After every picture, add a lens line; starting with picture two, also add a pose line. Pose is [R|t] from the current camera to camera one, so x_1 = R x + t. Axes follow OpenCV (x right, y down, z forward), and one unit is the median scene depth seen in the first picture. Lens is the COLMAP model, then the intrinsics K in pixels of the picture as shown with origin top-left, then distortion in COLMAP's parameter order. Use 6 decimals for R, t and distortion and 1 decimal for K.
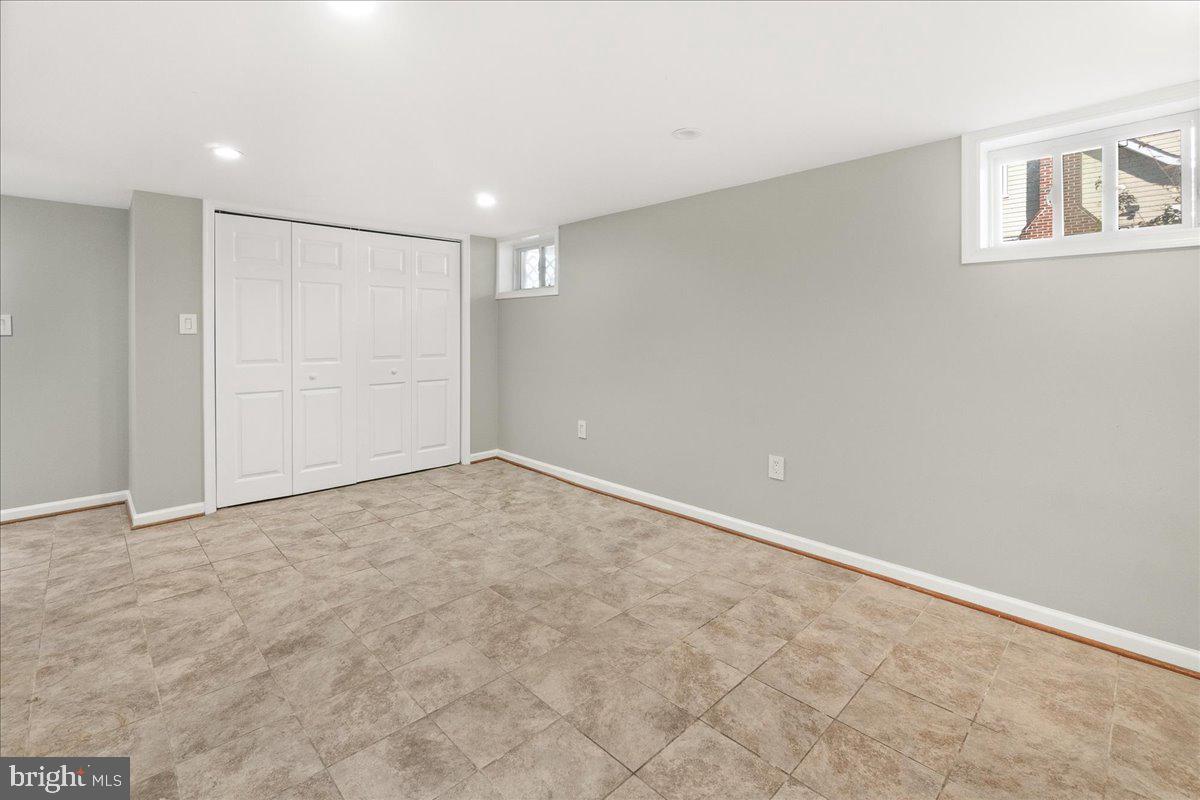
lens RADIAL K [[543.5, 0, 602.0], [0, 543.5, 324.3], [0, 0, 1]] dist [-0.002108, -0.000081]
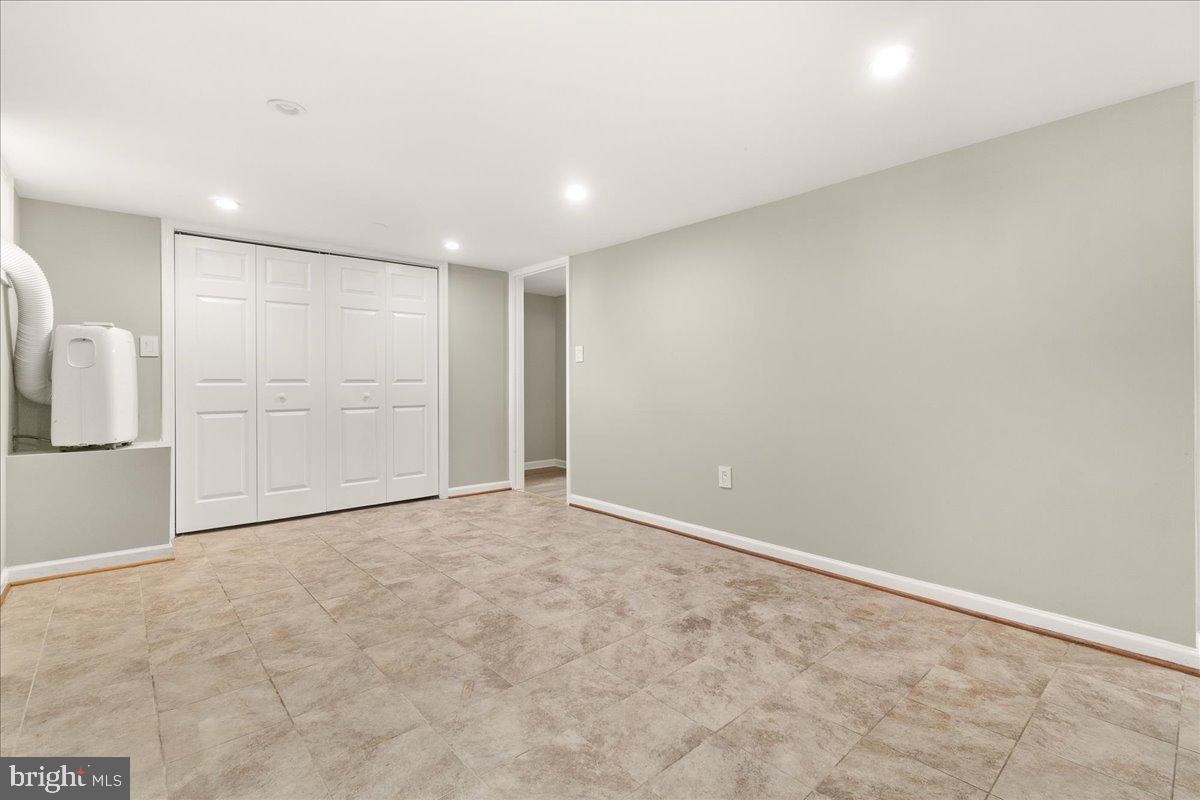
lens RADIAL K [[537.2, 0, 599.1], [0, 537.2, 394.0], [0, 0, 1]] dist [-0.000943, -0.000203]
pose [[-0.998713, -0.003370, 0.050609, -0.419676], [-0.002856, 0.999944, 0.010219, 0.112983], [-0.050640, 0.010061, -0.998666, 1.996519]]
